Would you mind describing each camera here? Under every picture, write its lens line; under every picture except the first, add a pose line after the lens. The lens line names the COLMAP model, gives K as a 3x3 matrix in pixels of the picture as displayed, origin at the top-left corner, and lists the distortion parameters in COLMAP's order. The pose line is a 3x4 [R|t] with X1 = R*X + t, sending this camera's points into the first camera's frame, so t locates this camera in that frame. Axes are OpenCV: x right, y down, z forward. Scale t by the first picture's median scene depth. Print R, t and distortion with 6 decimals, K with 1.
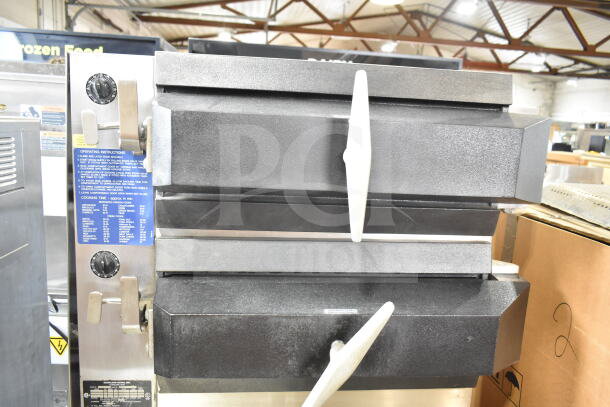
lens RADIAL K [[464.8, 0, 304.9], [0, 464.8, 200.6], [0, 0, 1]] dist [-0.025061, 0.011286]
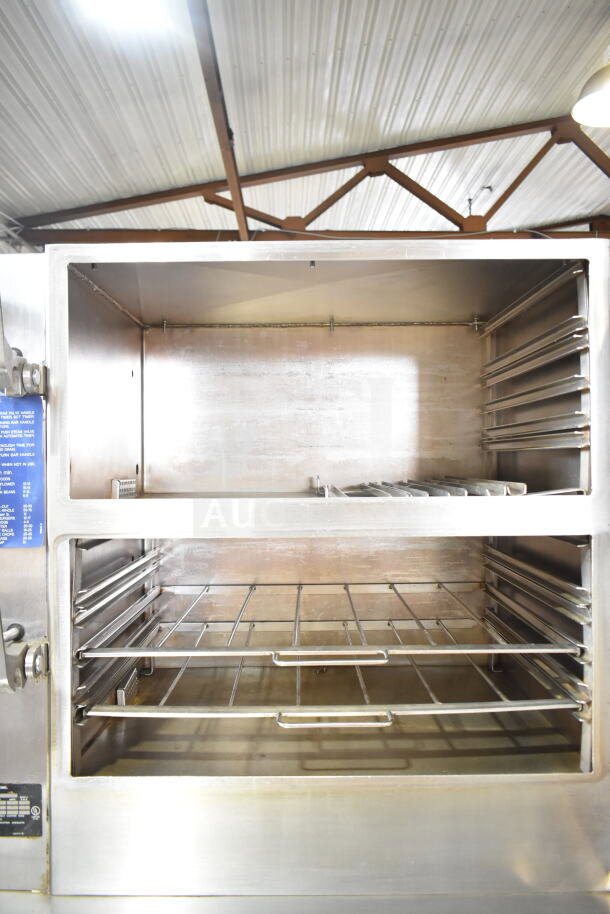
lens RADIAL K [[696.5, 0, 296.3], [0, 696.5, 454.9], [0, 0, 1]] dist [-0.025061, 0.011286]
pose [[0.992954, -0.058263, -0.103184, 0.111360], [0.039797, 0.984164, -0.172735, 0.148690], [0.111615, 0.167412, 0.979549, 0.106724]]
